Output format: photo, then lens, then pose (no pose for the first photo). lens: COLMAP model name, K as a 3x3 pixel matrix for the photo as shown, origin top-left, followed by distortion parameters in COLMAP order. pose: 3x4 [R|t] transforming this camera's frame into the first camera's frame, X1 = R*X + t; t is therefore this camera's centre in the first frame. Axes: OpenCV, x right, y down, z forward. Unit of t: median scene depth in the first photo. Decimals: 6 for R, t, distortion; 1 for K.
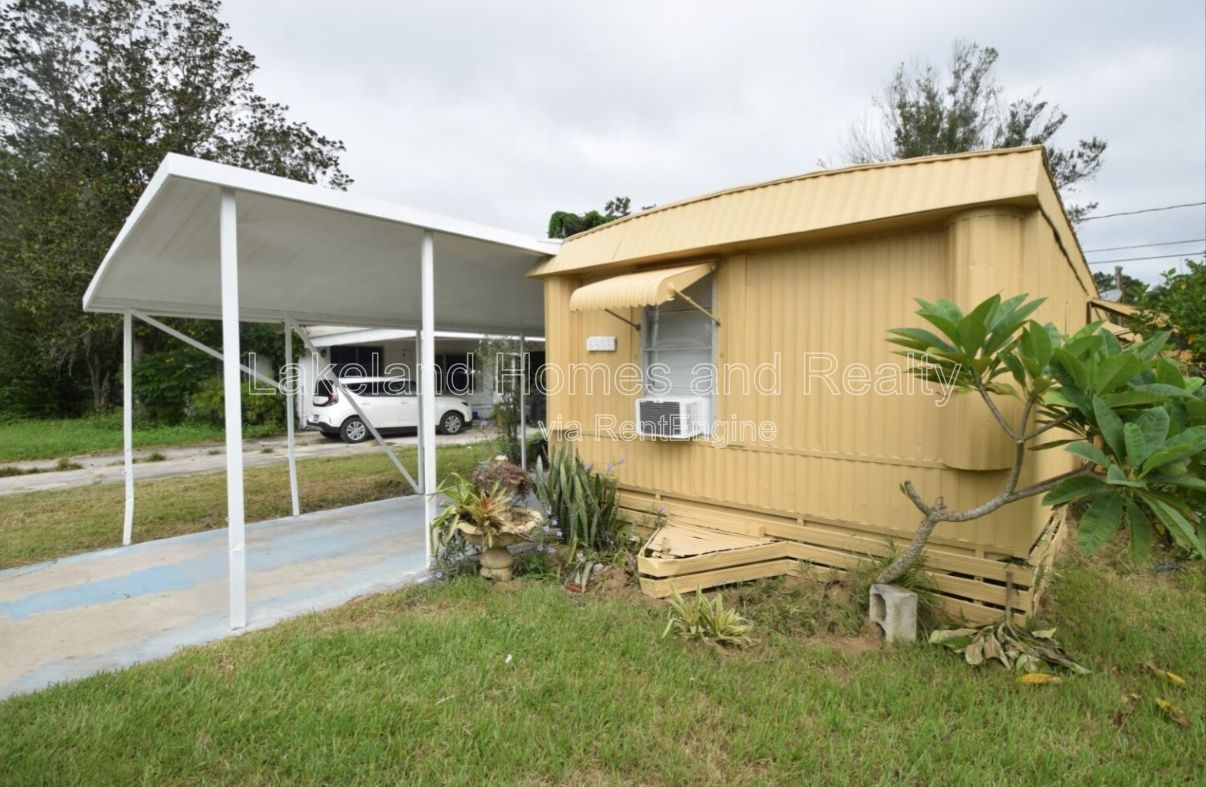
lens RADIAL K [[586.2, 0, 579.8], [0, 586.2, 394.4], [0, 0, 1]] dist [-0.000500, -0.000099]
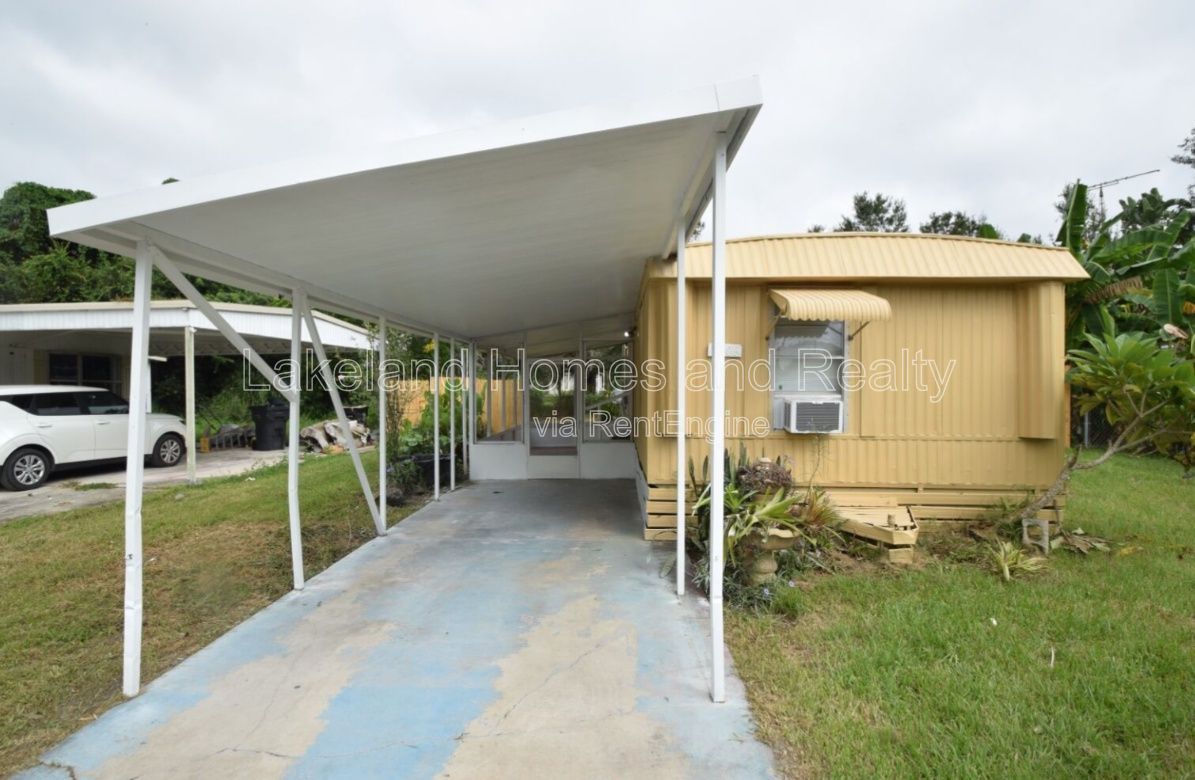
lens RADIAL K [[580.9, 0, 574.5], [0, 580.9, 390.9], [0, 0, 1]] dist [-0.000500, -0.000099]
pose [[0.770501, 0.004510, 0.637423, -0.954956], [0.016710, 0.999488, -0.027270, 0.011568], [-0.637220, 0.031663, 0.770031, 0.413994]]
